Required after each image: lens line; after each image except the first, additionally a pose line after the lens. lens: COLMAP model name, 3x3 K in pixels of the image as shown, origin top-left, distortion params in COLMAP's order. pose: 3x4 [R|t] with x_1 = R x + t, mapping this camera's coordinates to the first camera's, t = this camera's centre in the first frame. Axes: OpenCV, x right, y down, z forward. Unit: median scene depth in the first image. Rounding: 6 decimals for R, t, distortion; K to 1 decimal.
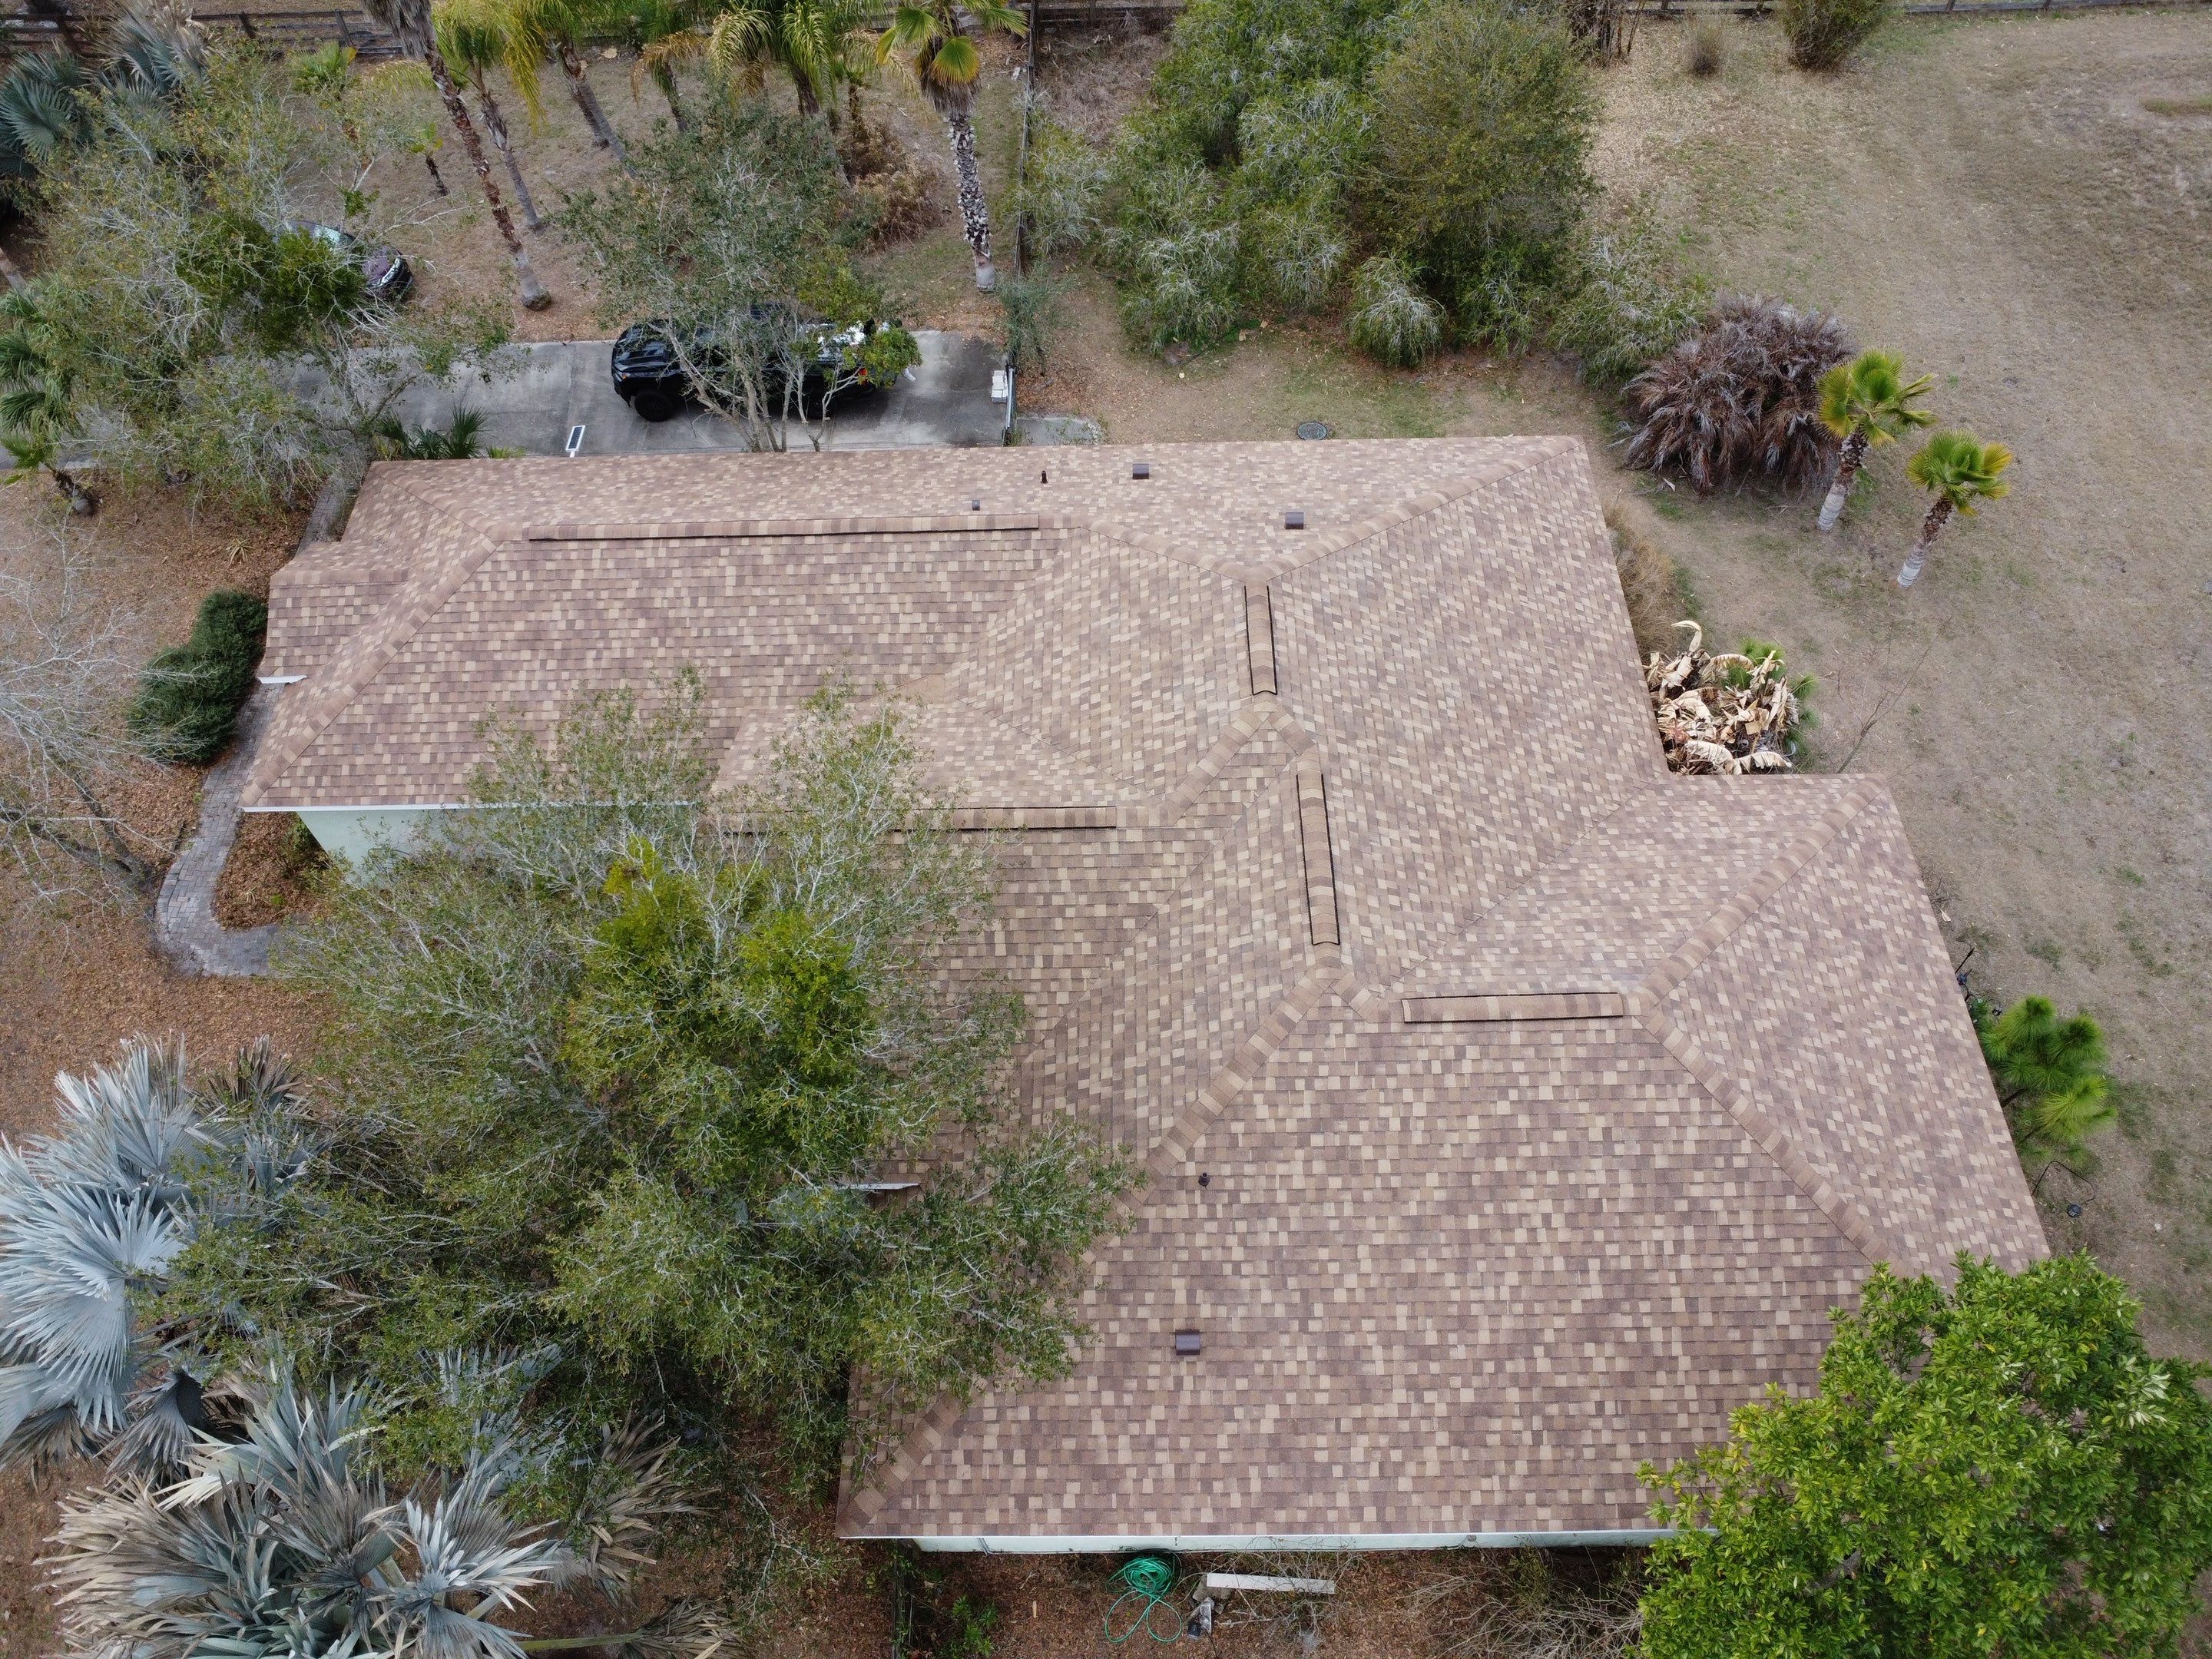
lens RADIAL K [[1599.1, 0, 1095.1], [0, 1599.1, 823.7], [0, 0, 1]] dist [-0.015526, -0.030940]
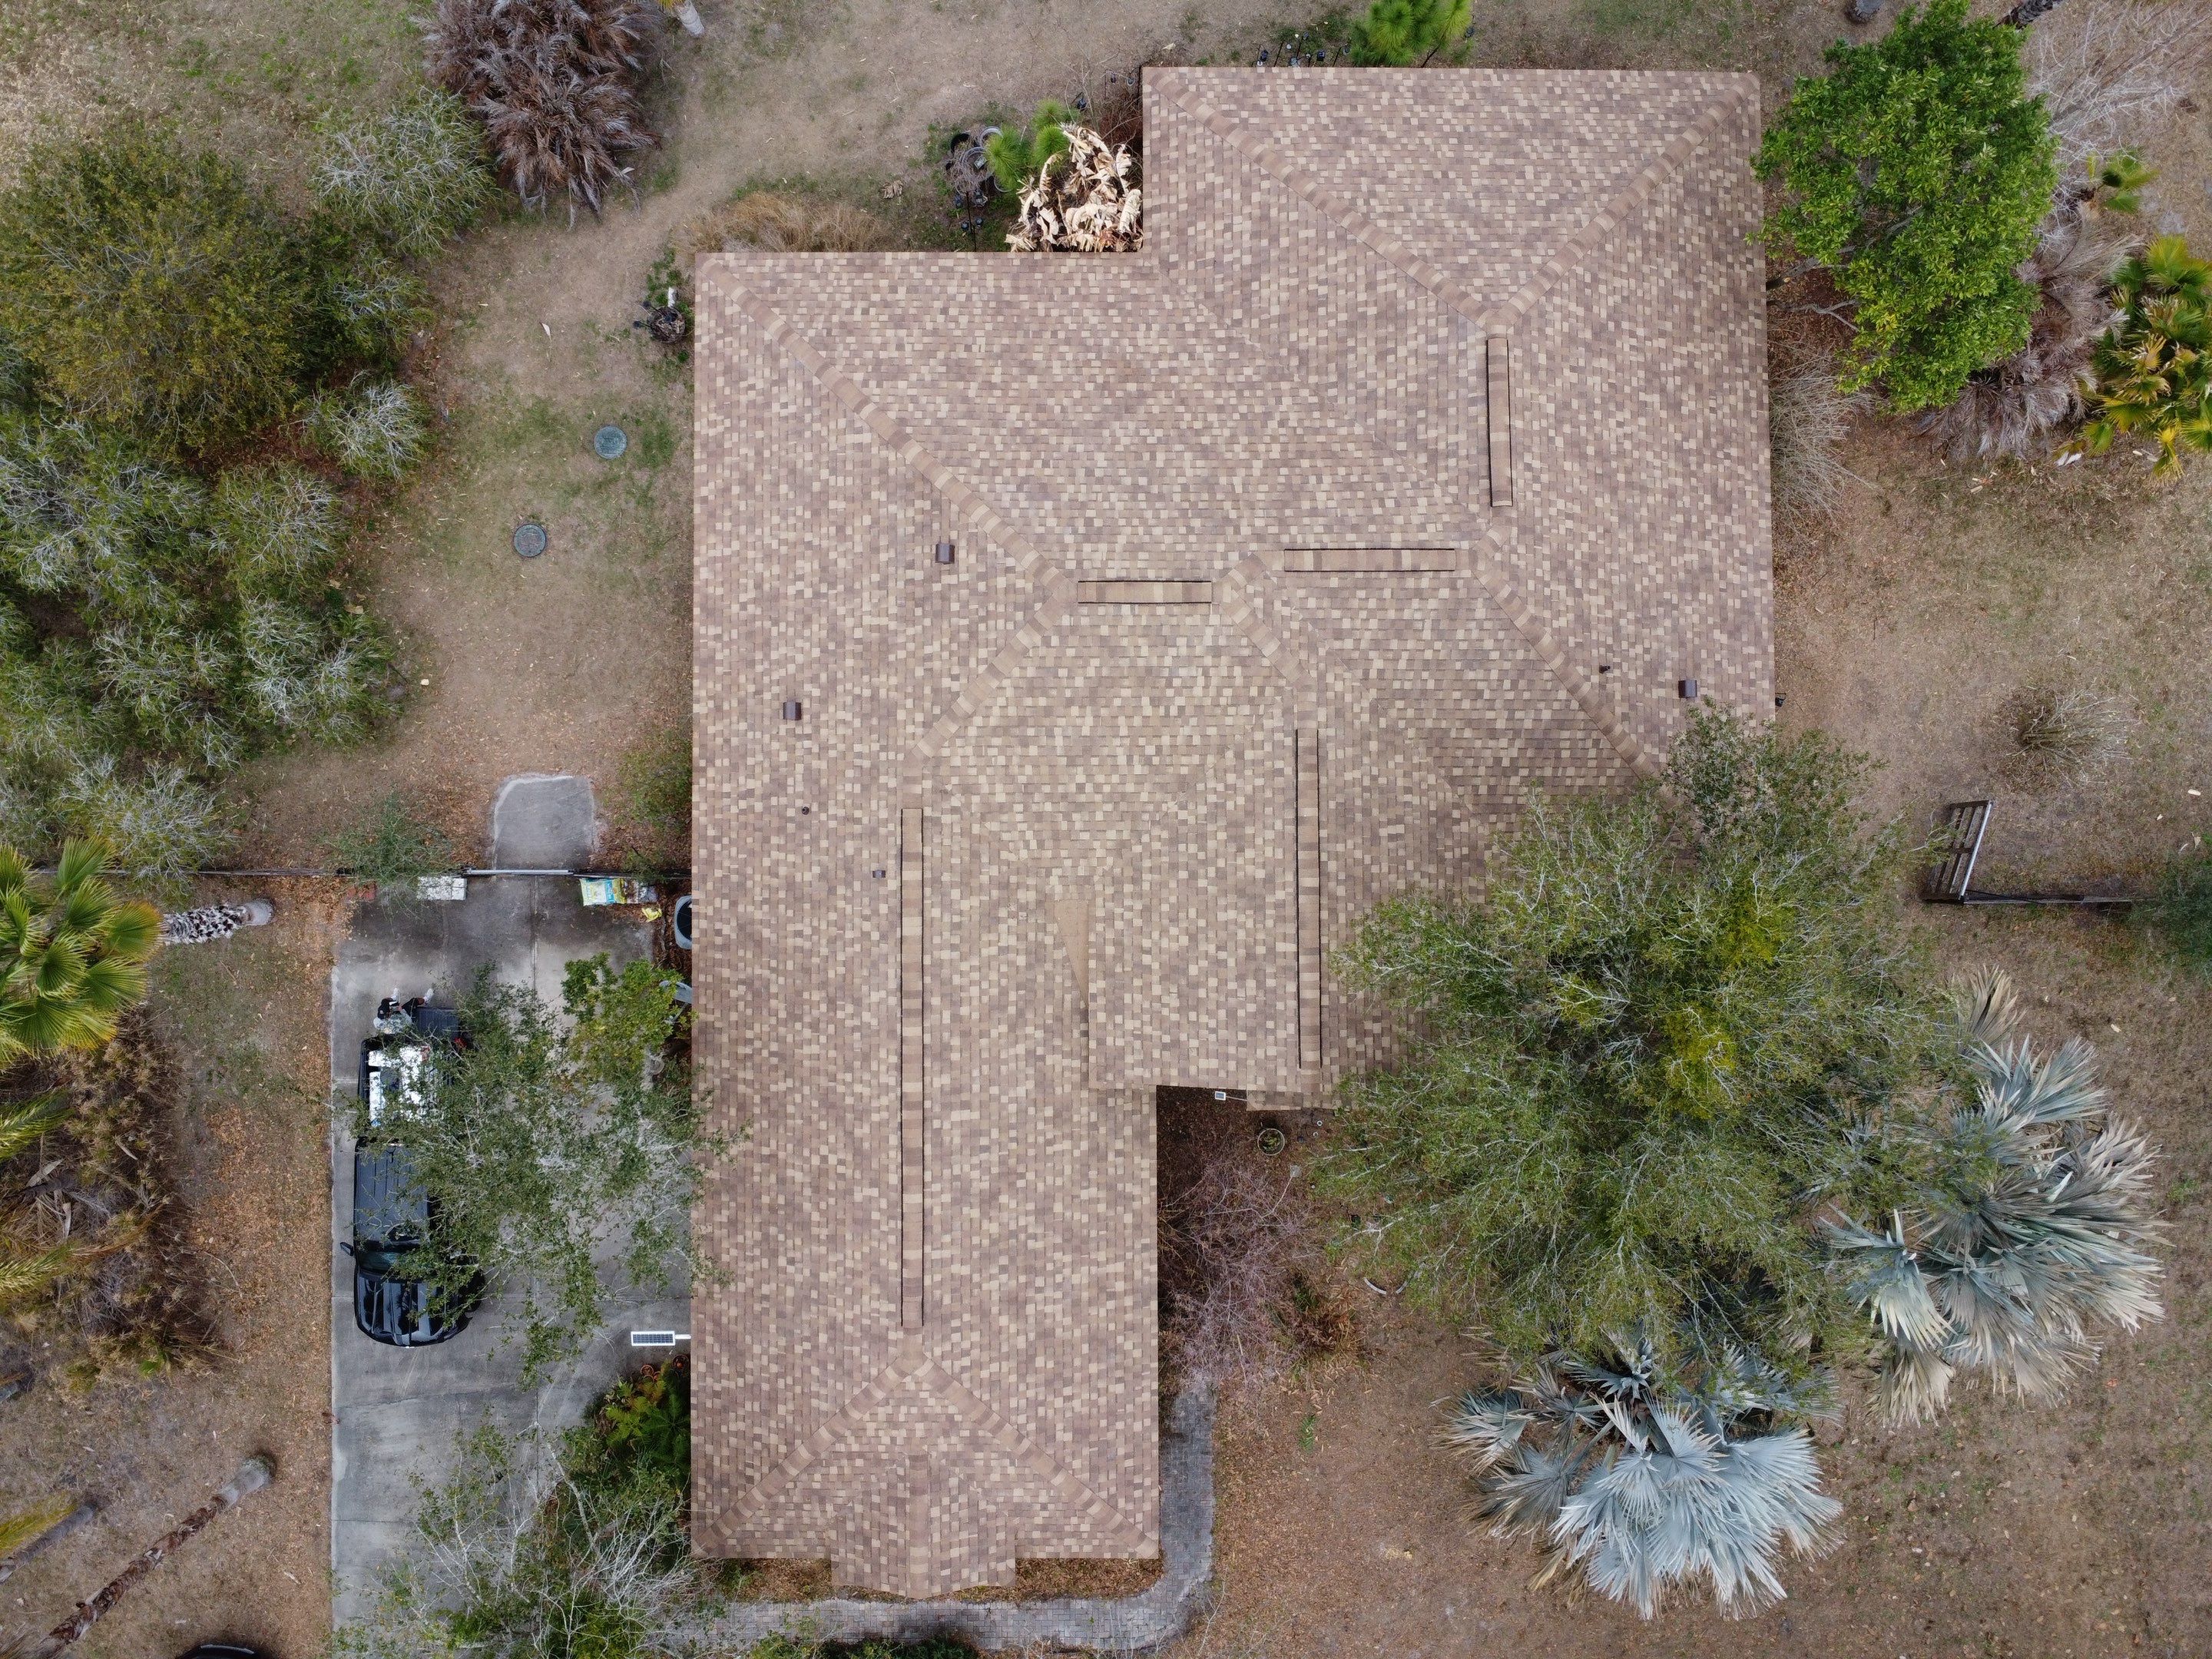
lens RADIAL K [[1602.3, 0, 1094.8], [0, 1602.3, 819.0], [0, 0, 1]] dist [-0.015283, -0.038751]
pose [[-0.005133, -0.998330, 0.057546, -0.118812], [0.811755, 0.029446, 0.583256, -0.808895], [-0.583976, 0.049707, 0.810248, 0.144987]]
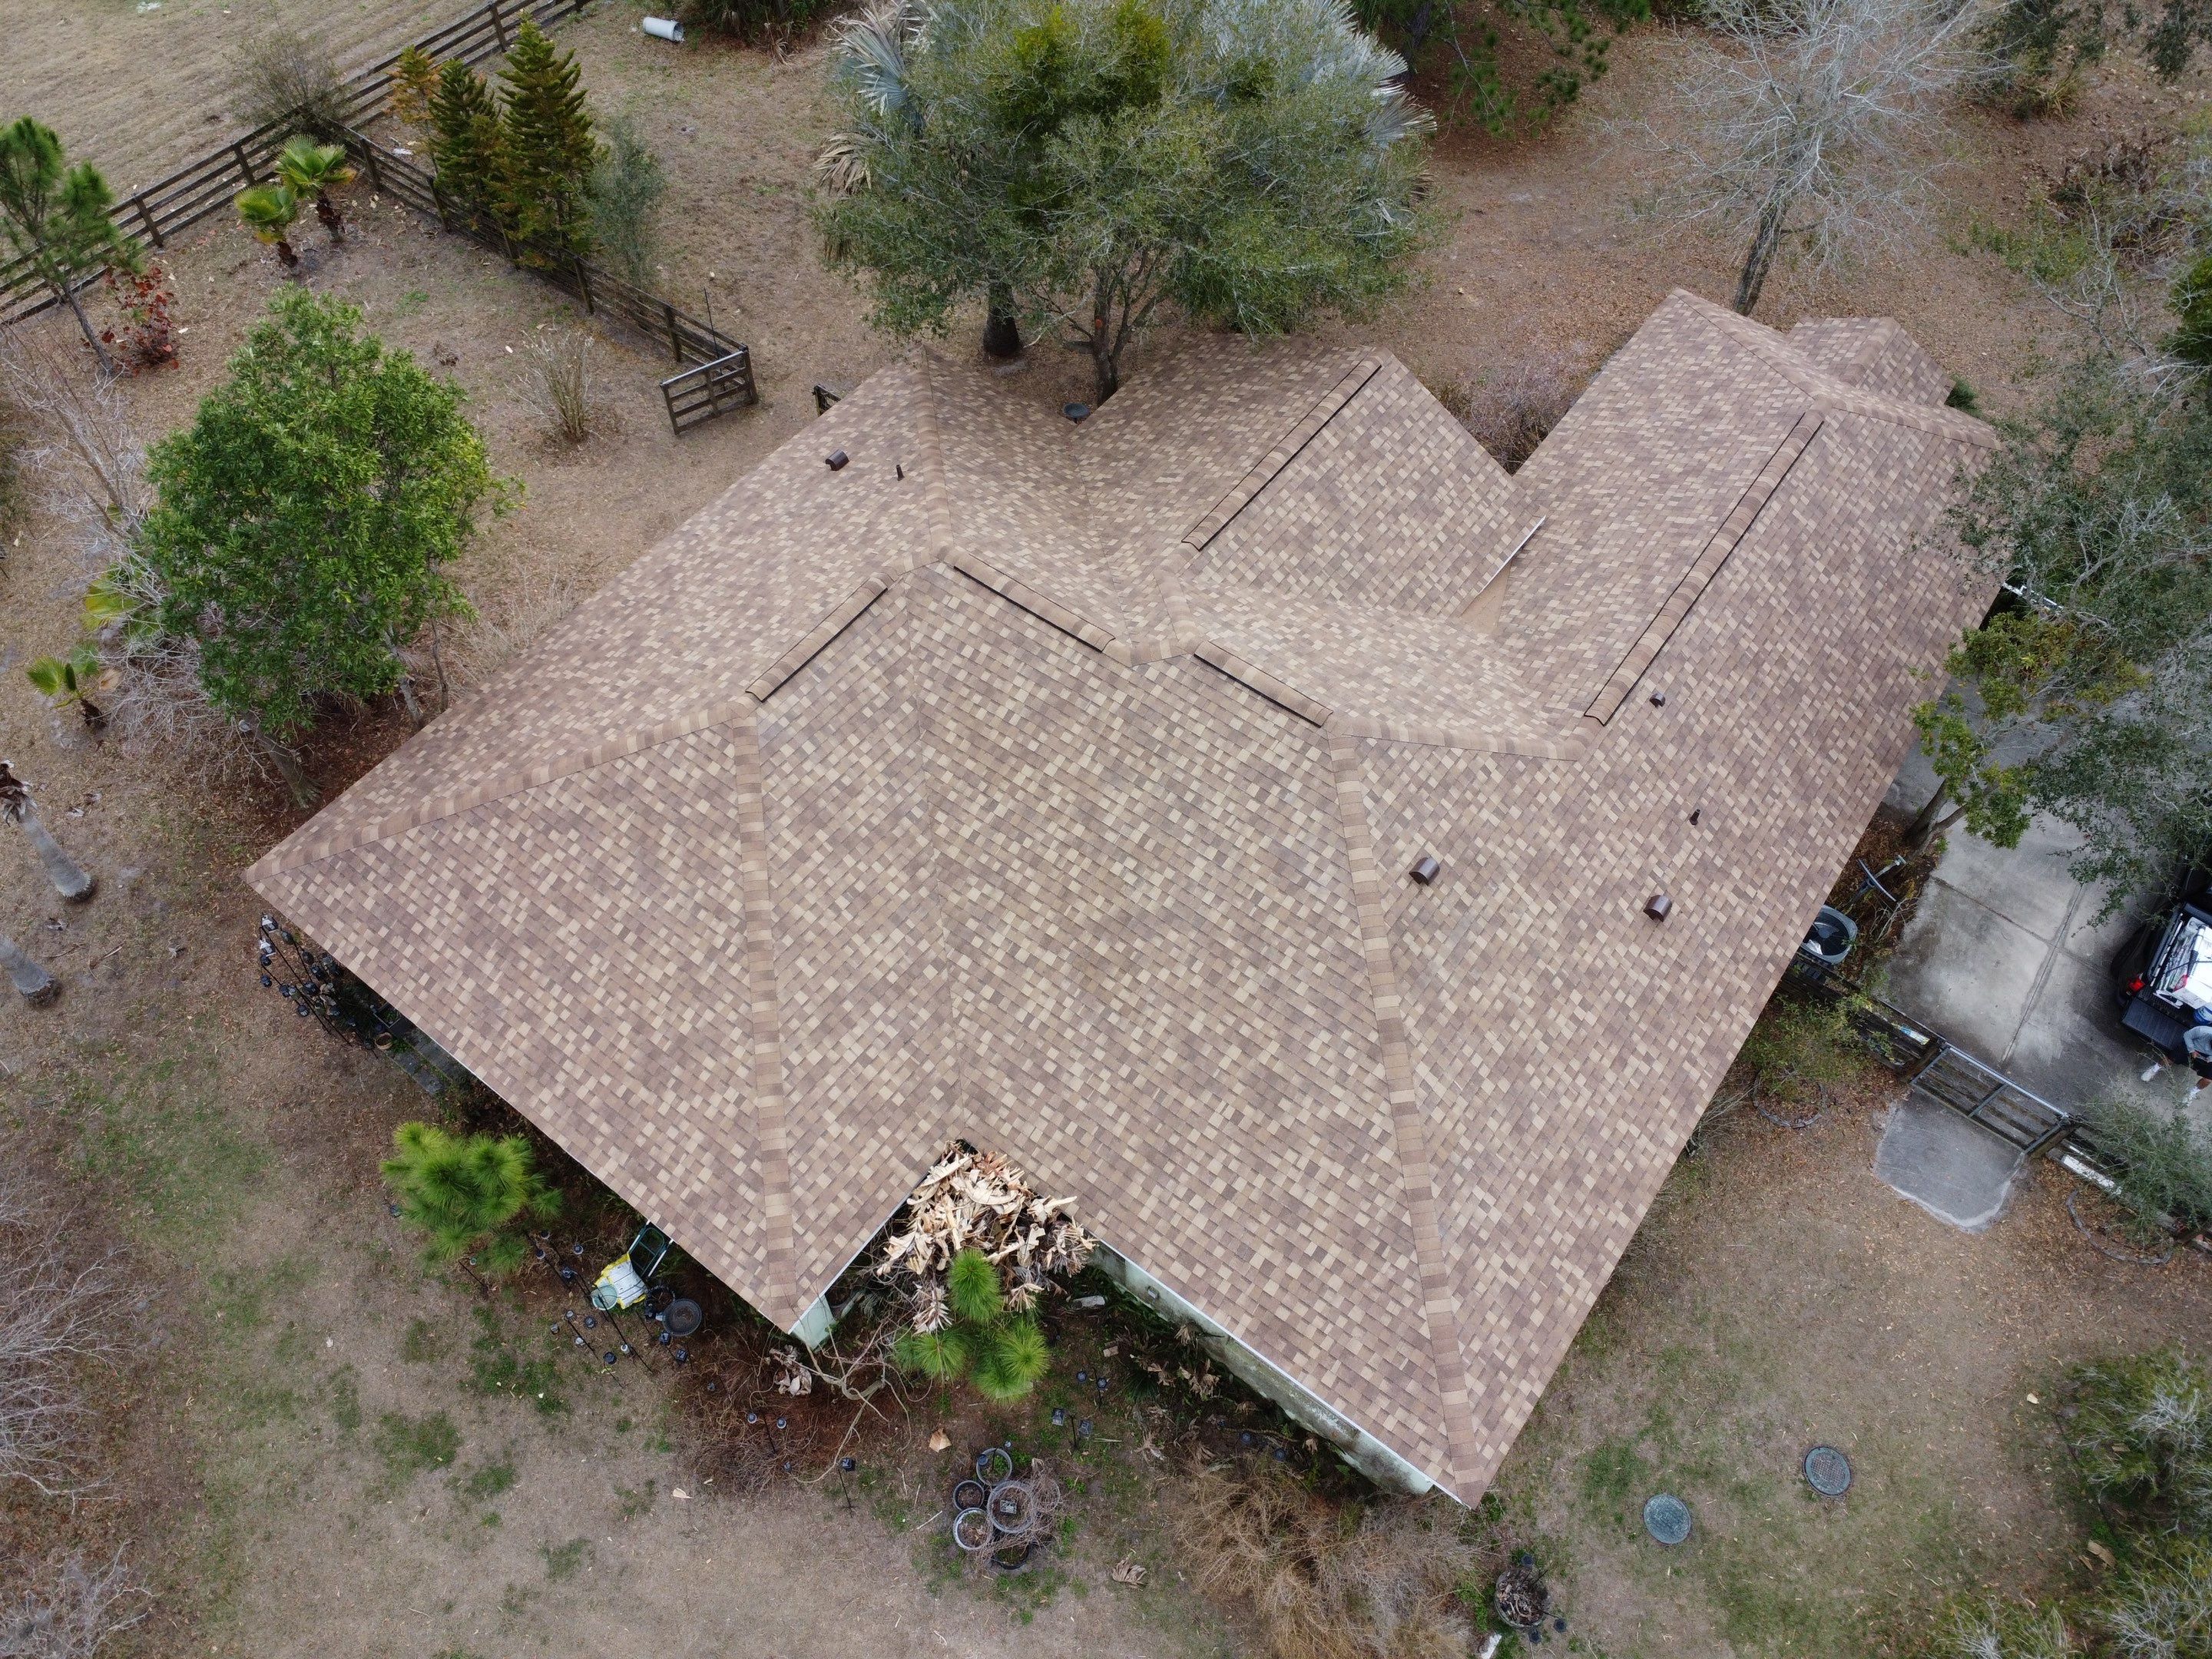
lens RADIAL K [[1599.1, 0, 1095.1], [0, 1599.1, 823.7], [0, 0, 1]] dist [-0.015526, -0.030940]
pose [[-0.598823, 0.669791, -0.439079, 0.668211], [-0.653182, -0.091208, 0.751687, -0.811863], [0.463426, 0.736926, 0.492114, 0.563225]]
